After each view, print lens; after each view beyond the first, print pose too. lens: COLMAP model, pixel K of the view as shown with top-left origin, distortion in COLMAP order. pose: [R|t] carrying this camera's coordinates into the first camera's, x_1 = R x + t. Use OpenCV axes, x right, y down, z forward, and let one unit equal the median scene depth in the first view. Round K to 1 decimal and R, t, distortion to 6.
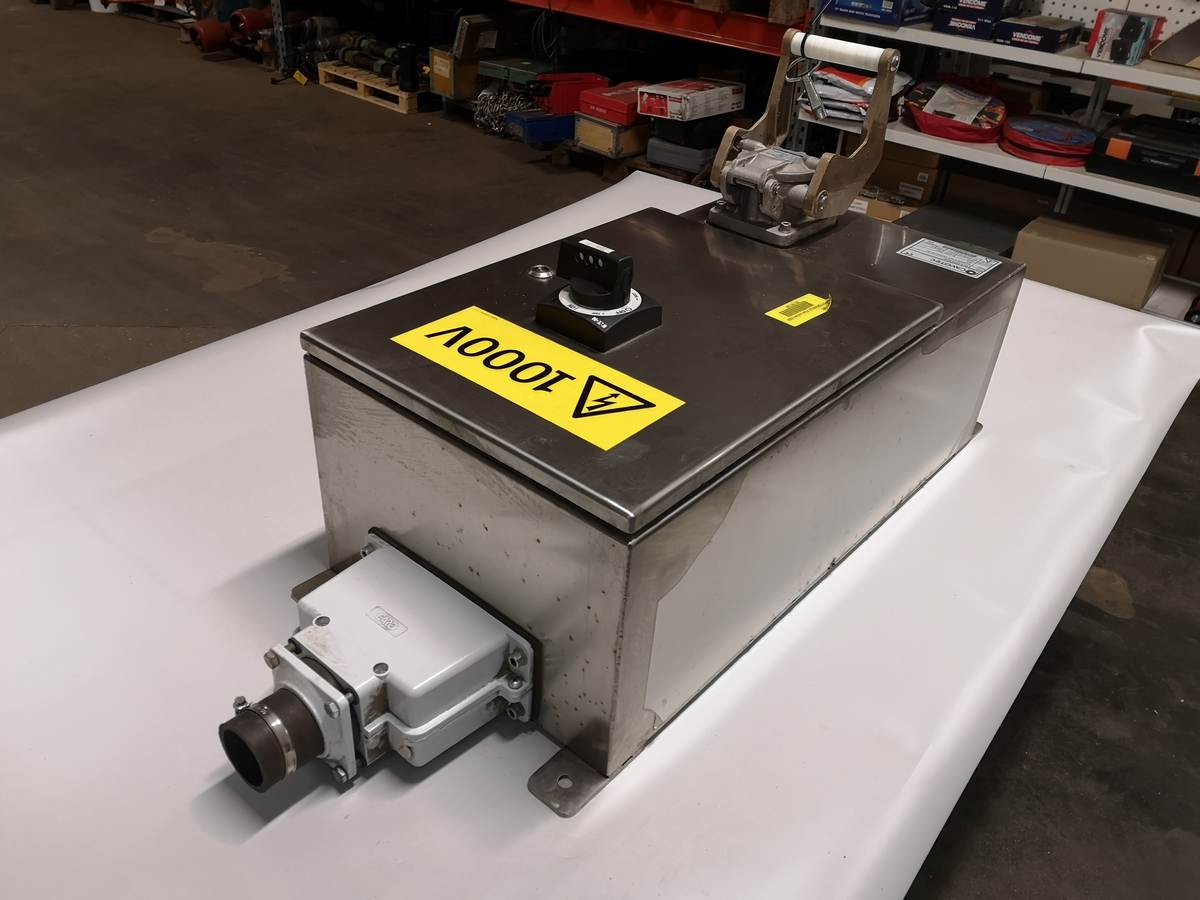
lens RADIAL K [[964.3, 0, 597.3], [0, 964.3, 451.9], [0, 0, 1]] dist [0.032960, -0.049062]
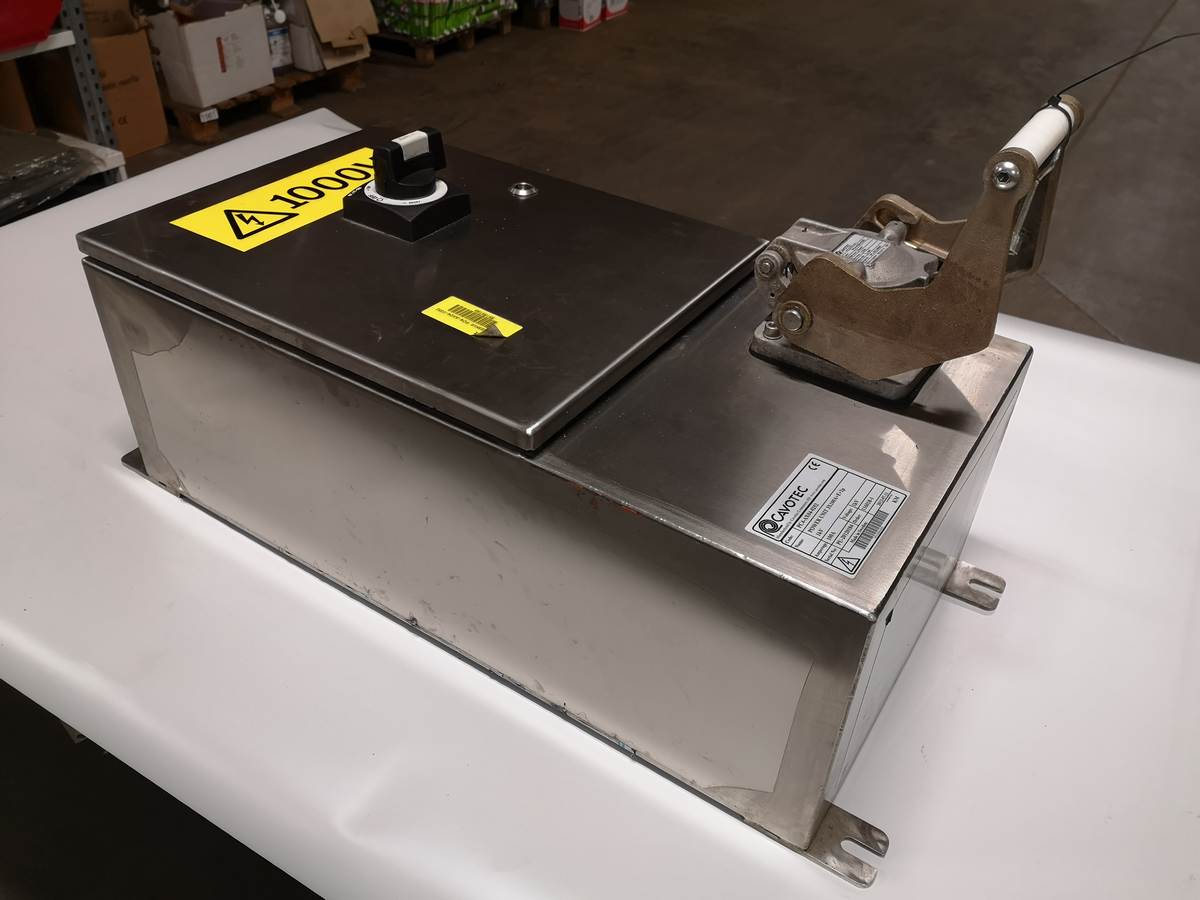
lens RADIAL K [[964.3, 0, 597.3], [0, 964.3, 451.9], [0, 0, 1]] dist [0.032960, -0.049062]
pose [[0.131622, 0.556842, -0.820123, 1.045361], [-0.573425, 0.717625, 0.395219, -0.493511], [0.808616, 0.418259, 0.413763, 0.895864]]
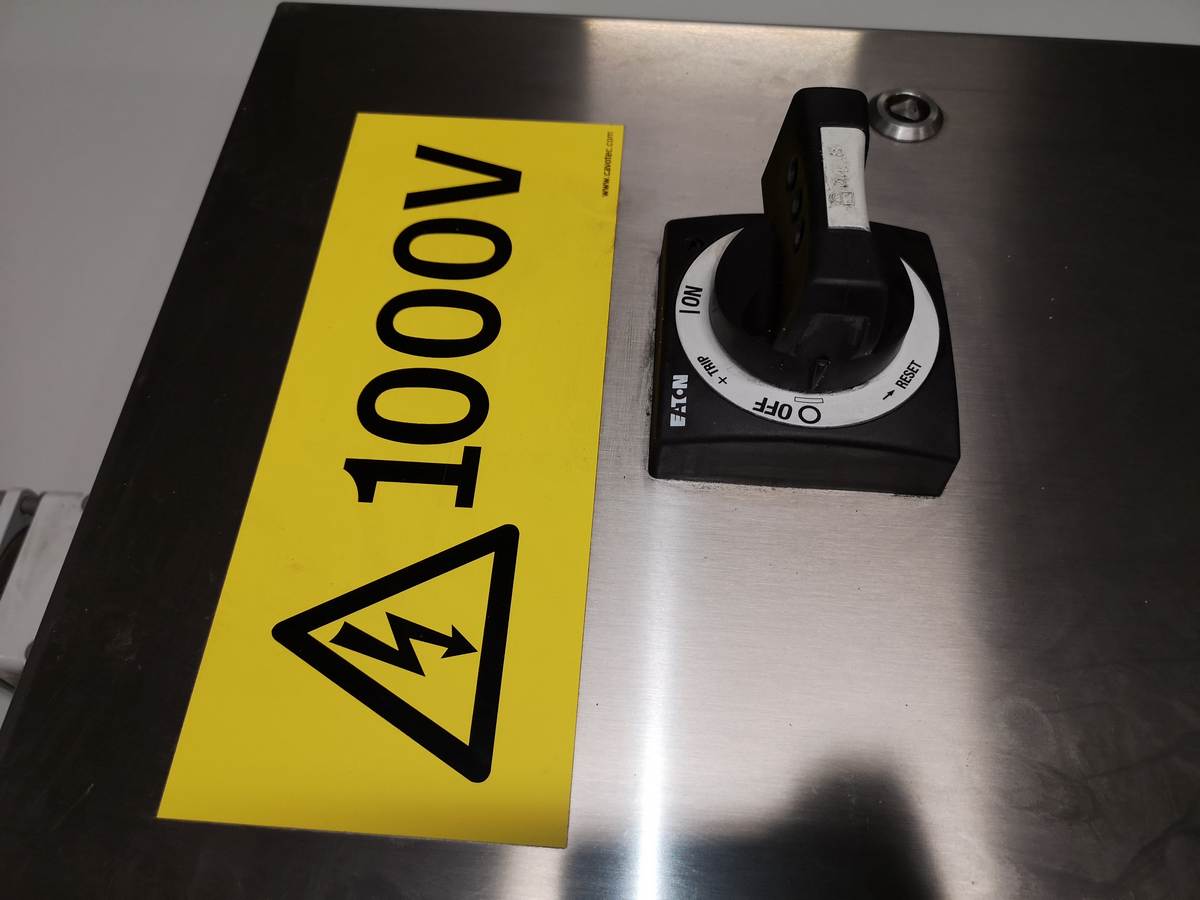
lens RADIAL K [[964.3, 0, 597.3], [0, 964.3, 451.9], [0, 0, 1]] dist [0.032960, -0.049062]
pose [[0.594227, 0.658115, -0.462363, 0.140385], [-0.413009, 0.742963, 0.526715, -0.273302], [0.690158, -0.122028, 0.713296, 0.756044]]
